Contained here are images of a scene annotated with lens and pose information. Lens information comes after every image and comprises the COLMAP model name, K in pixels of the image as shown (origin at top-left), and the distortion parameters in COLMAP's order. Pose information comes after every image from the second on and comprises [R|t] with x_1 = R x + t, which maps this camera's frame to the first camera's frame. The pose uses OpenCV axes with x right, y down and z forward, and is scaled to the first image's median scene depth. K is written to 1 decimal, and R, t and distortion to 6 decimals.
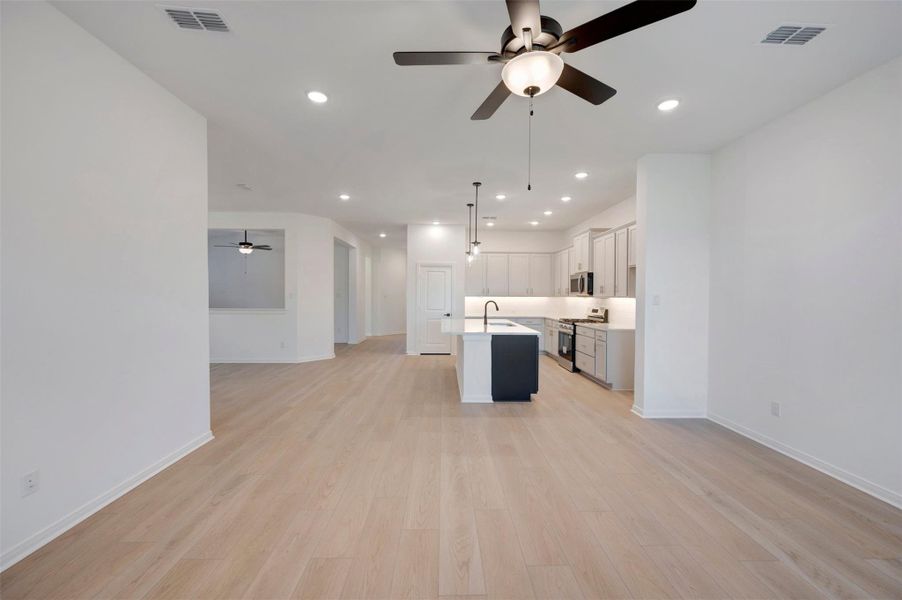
lens RADIAL K [[359.4, 0, 452.5], [0, 359.4, 301.2], [0, 0, 1]] dist [-0.001243, -0.000263]
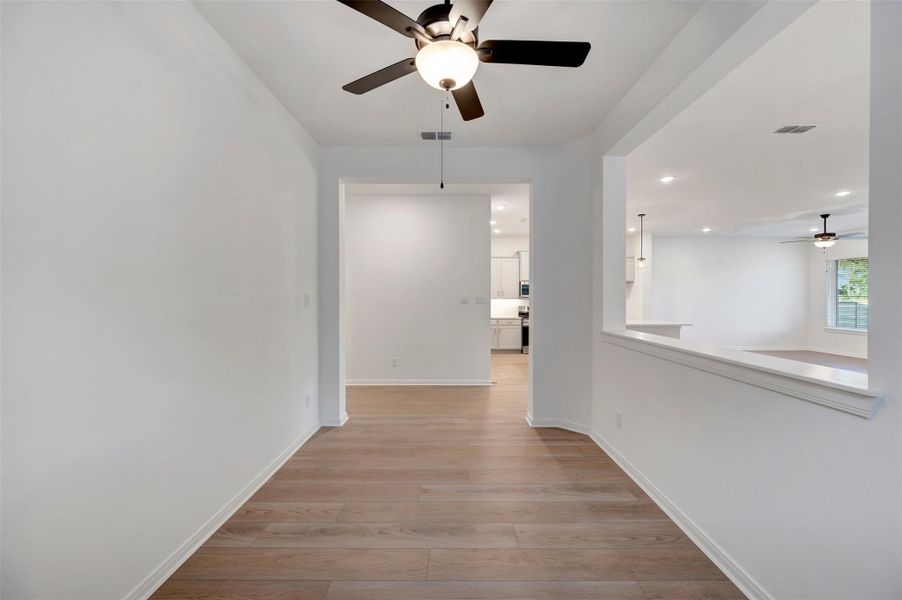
lens RADIAL K [[359.4, 0, 452.5], [0, 359.4, 301.2], [0, 0, 1]] dist [-0.001243, -0.000263]
pose [[0.024954, -0.012770, 0.999607, -1.151432], [0.017904, 0.999764, 0.012325, -0.030644], [-0.999528, 0.017590, 0.025176, 1.492535]]
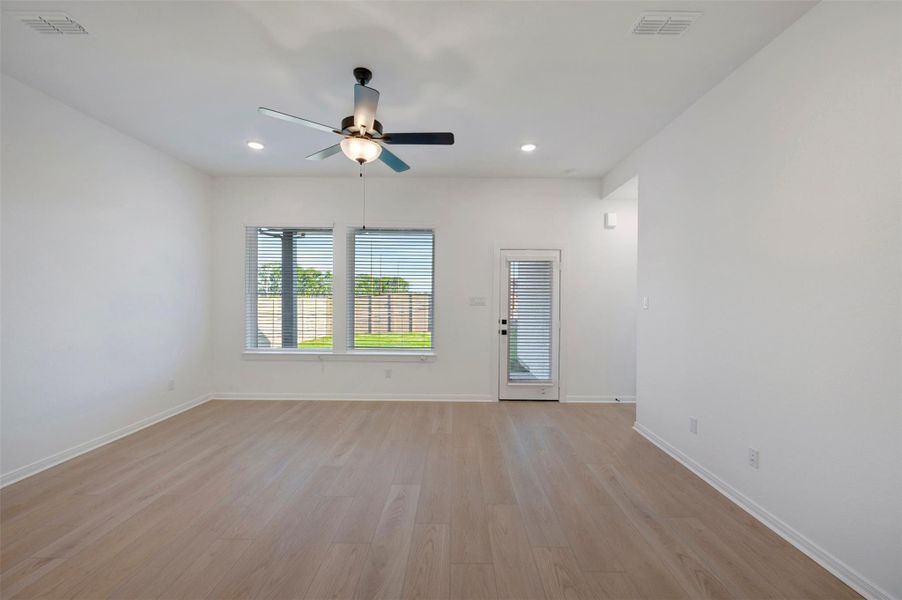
lens RADIAL K [[366.1, 0, 451.3], [0, 366.1, 301.0], [0, 0, 1]] dist [-0.001329, -0.000235]
pose [[-0.999262, -0.012696, 0.036257, -0.062510], [-0.011708, 0.999558, 0.027325, -0.014823], [-0.036588, 0.026880, -0.998969, 0.736772]]
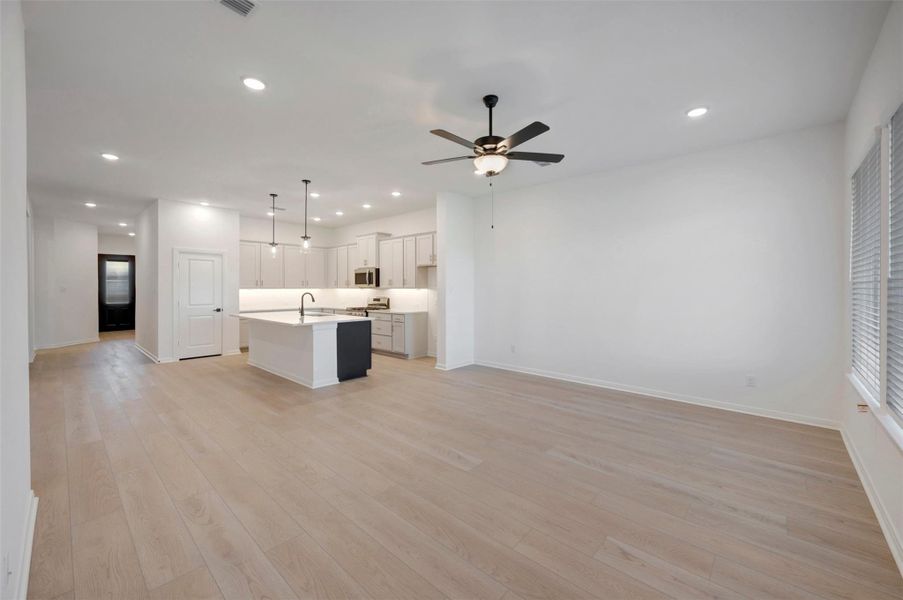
lens RADIAL K [[358.5, 0, 452.8], [0, 358.5, 291.3], [0, 0, 1]] dist [-0.000581, -0.000123]
pose [[0.691383, -0.013424, 0.722363, -0.351277], [0.016379, 0.999862, 0.002905, -0.001402], [-0.722302, 0.009823, 0.691508, -0.024625]]
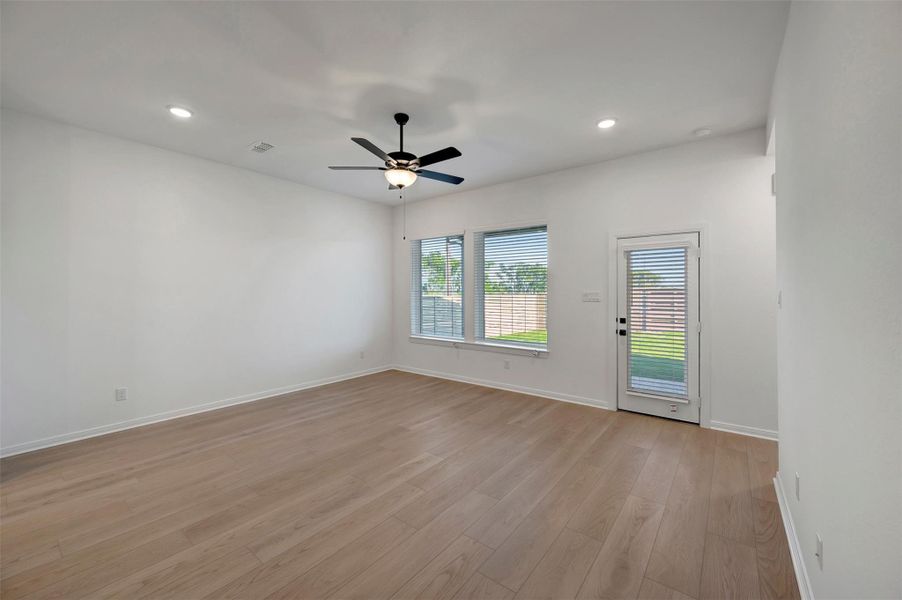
lens RADIAL K [[358.1, 0, 452.3], [0, 358.1, 291.3], [0, 0, 1]] dist [-0.000581, -0.000123]
pose [[-0.771621, -0.001632, 0.636081, -0.345538], [0.008033, 0.999892, 0.012309, -0.016248], [-0.636032, 0.014607, -0.771524, 0.668699]]
